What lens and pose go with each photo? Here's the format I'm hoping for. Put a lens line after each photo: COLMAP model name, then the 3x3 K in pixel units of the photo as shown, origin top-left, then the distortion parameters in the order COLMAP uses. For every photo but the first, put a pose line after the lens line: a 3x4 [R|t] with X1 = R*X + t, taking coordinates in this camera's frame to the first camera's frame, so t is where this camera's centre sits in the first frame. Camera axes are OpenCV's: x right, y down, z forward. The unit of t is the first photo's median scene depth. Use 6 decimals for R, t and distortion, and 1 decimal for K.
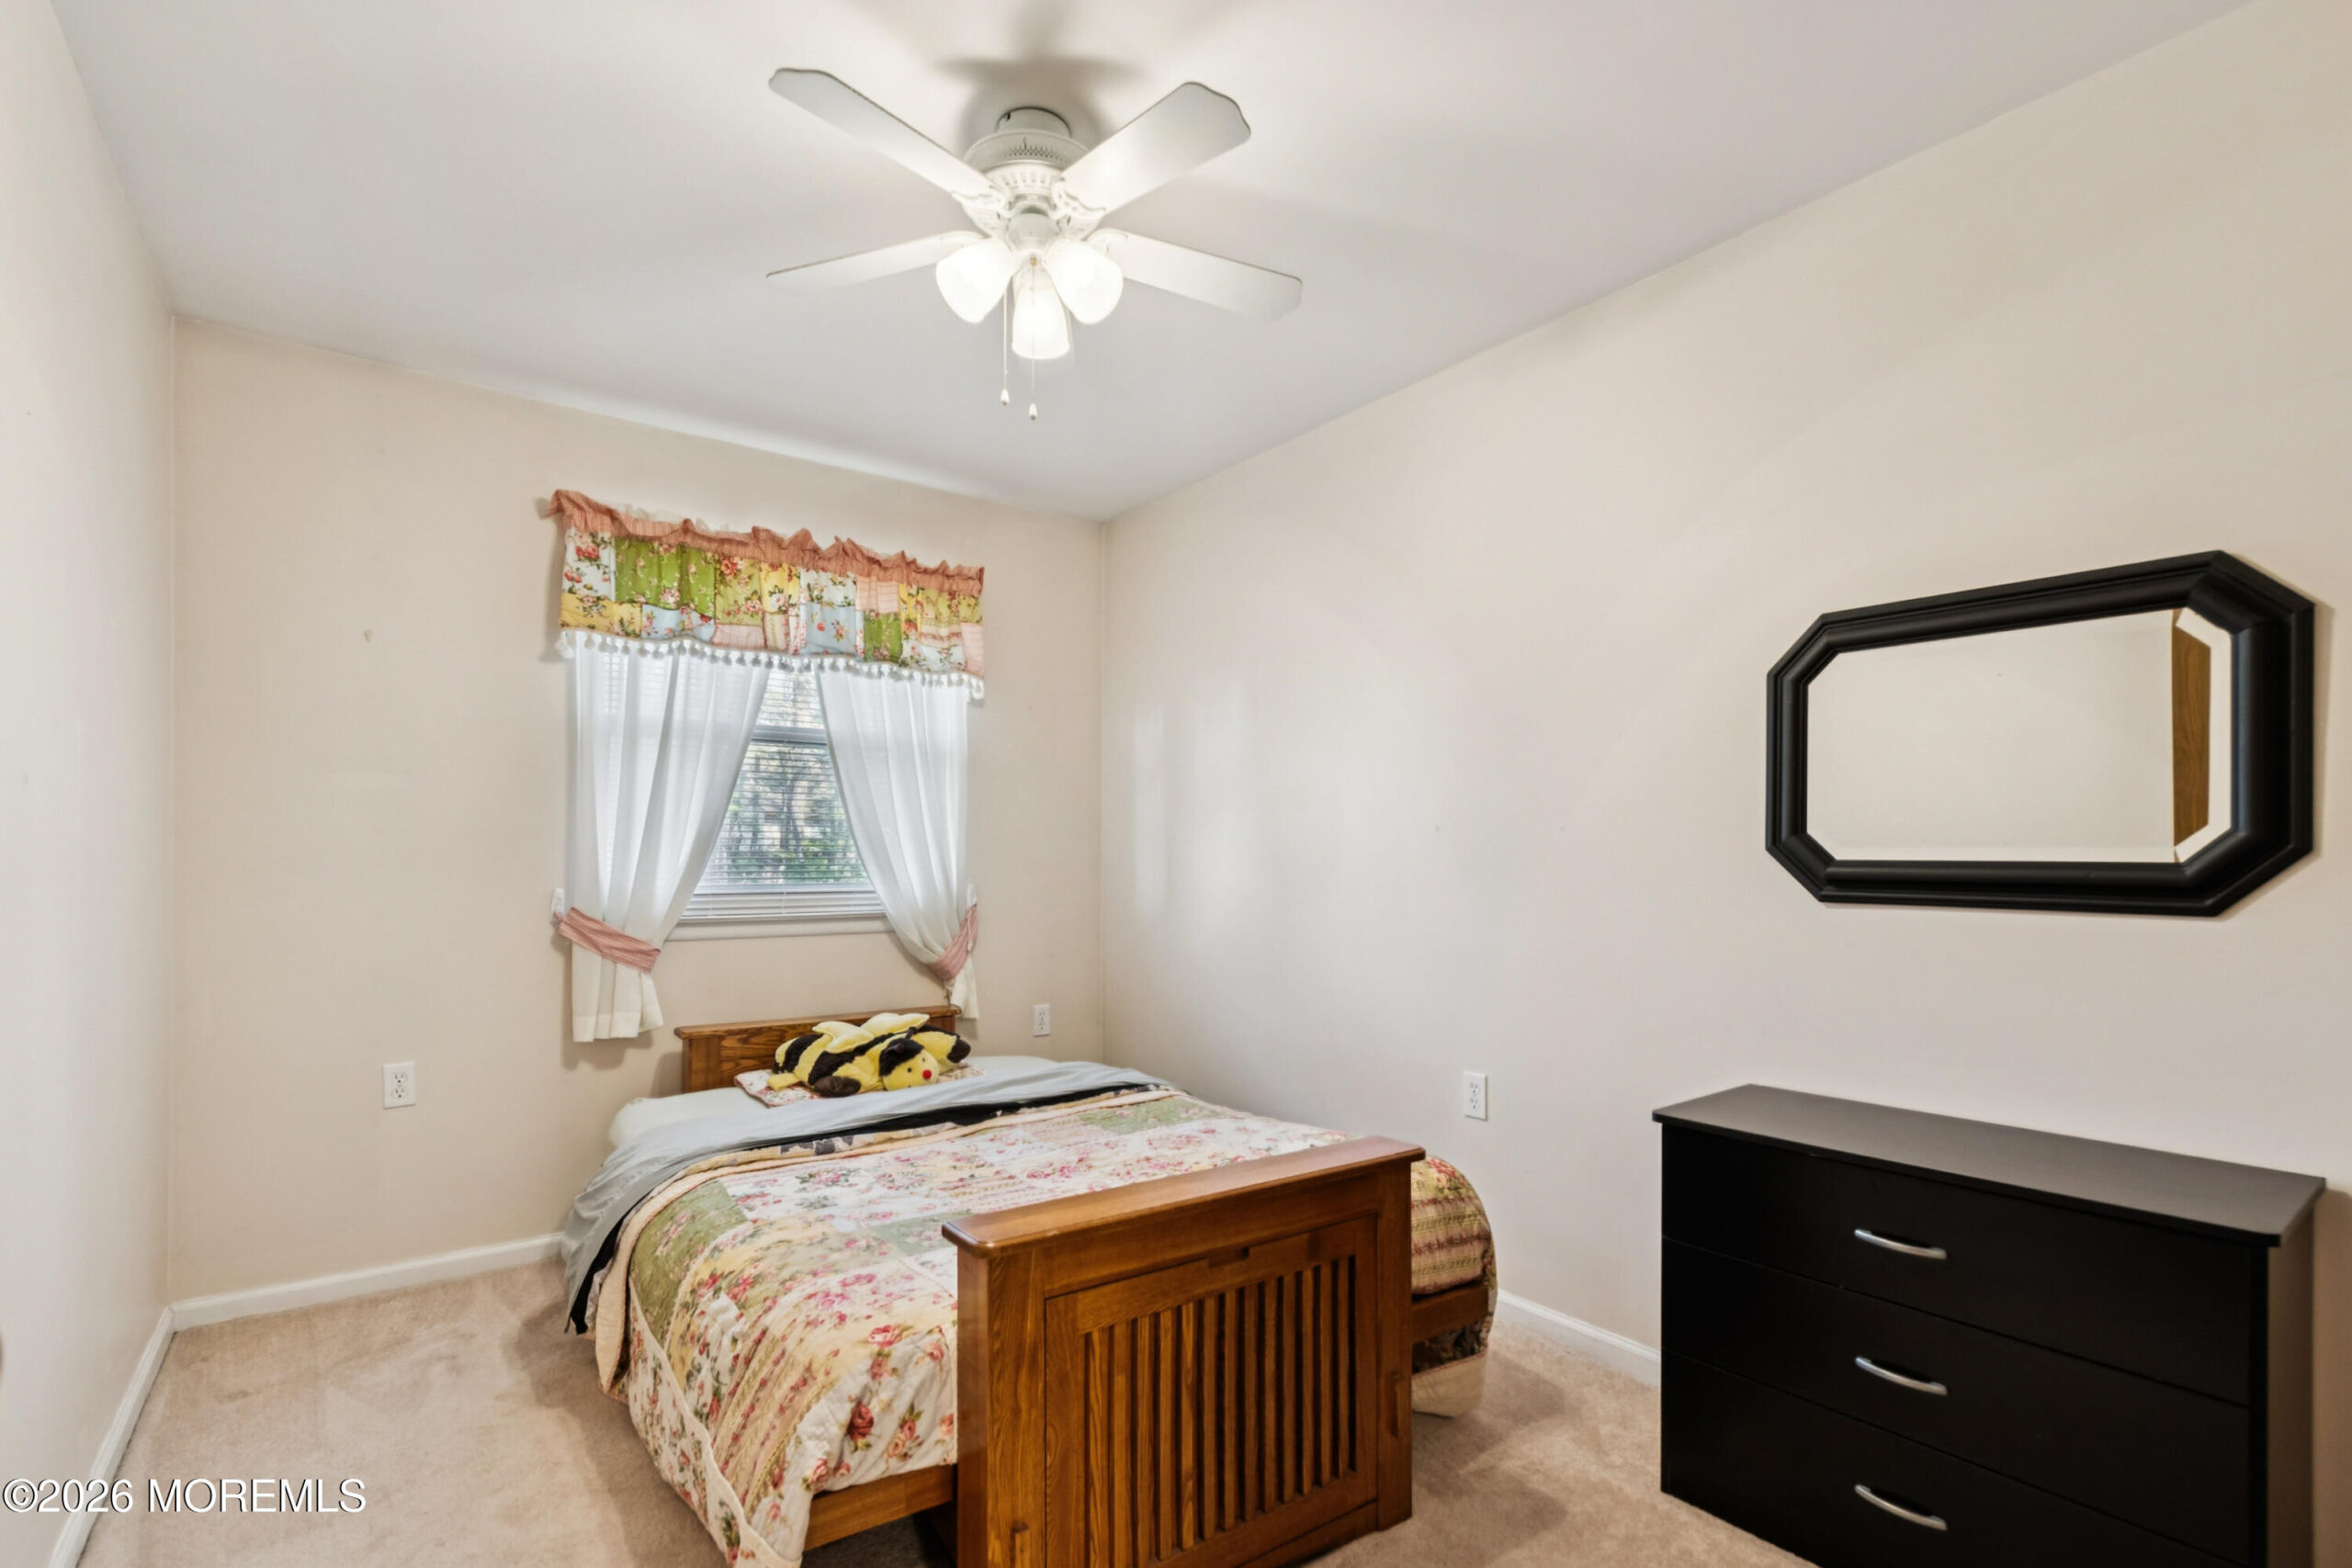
lens RADIAL K [[1054.8, 0, 1174.2], [0, 1054.8, 843.7], [0, 0, 1]] dist [0.003174, 0.000428]
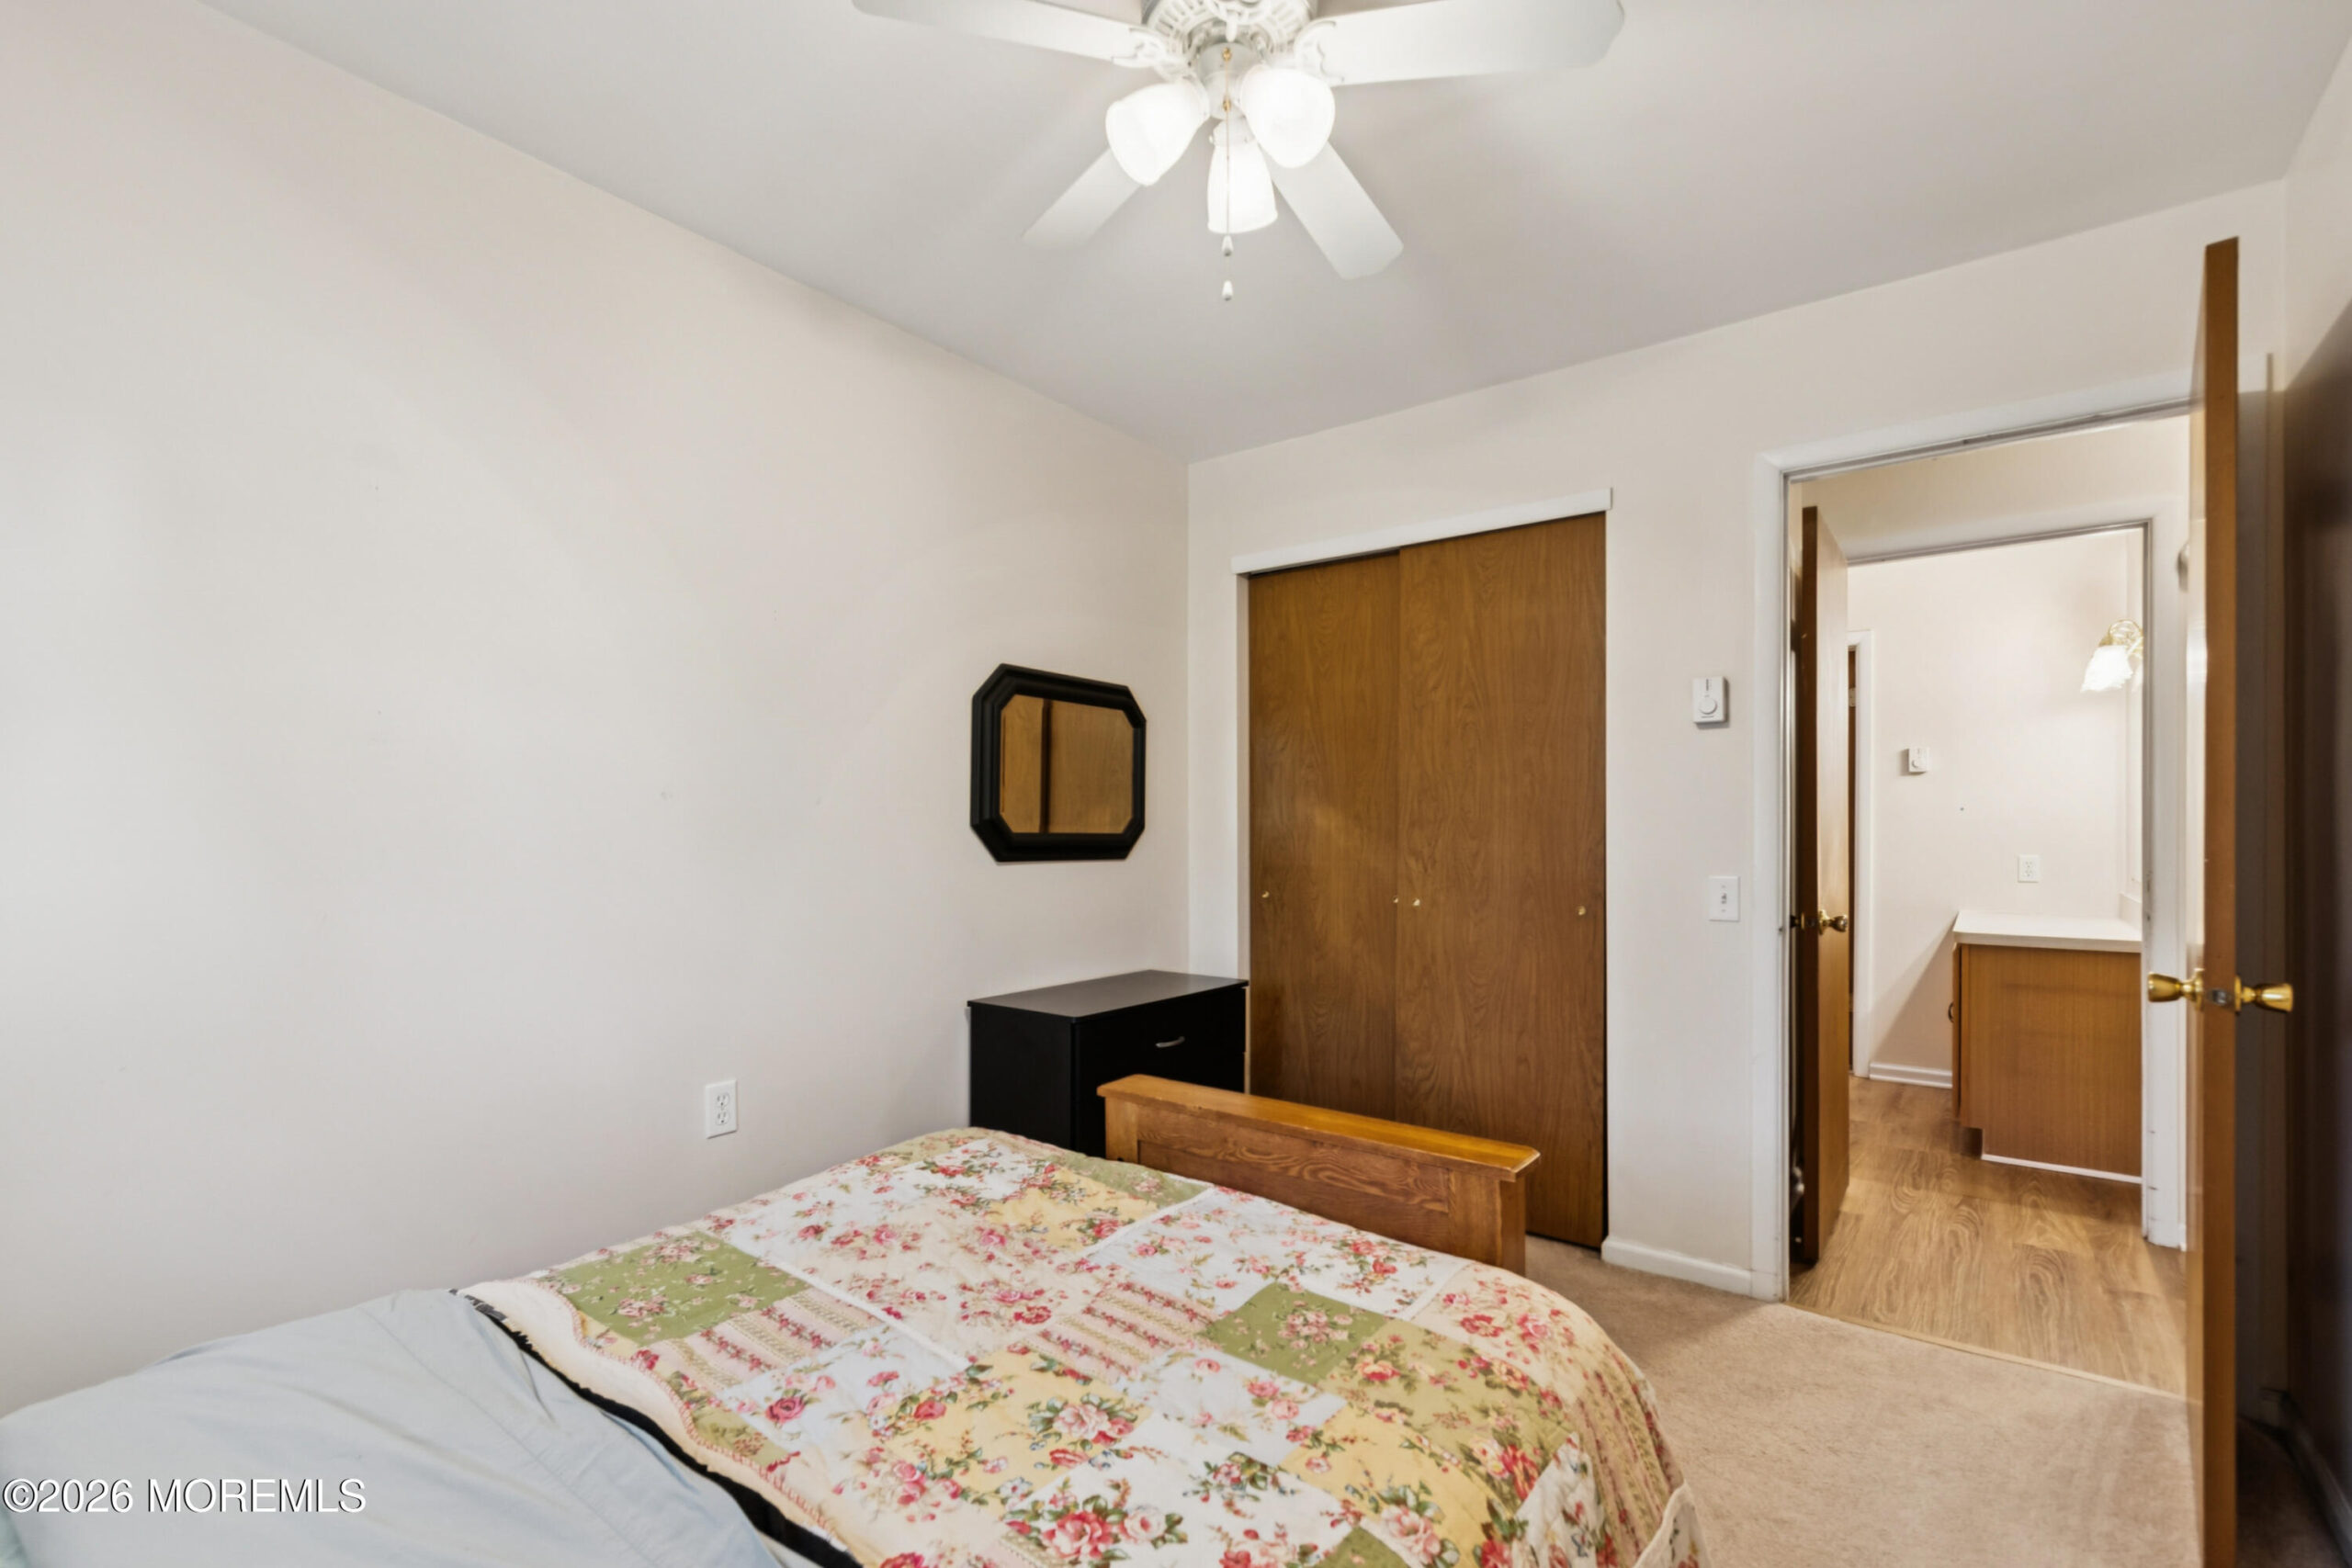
lens RADIAL K [[1038.3, 0, 1167.5], [0, 1038.3, 834.0], [0, 0, 1]] dist [0.000197, -0.000368]
pose [[-0.259413, -0.003414, 0.965760, -0.871089], [-0.020031, 0.999798, -0.001847, 0.012733], [-0.965559, -0.019824, -0.259429, 1.220362]]
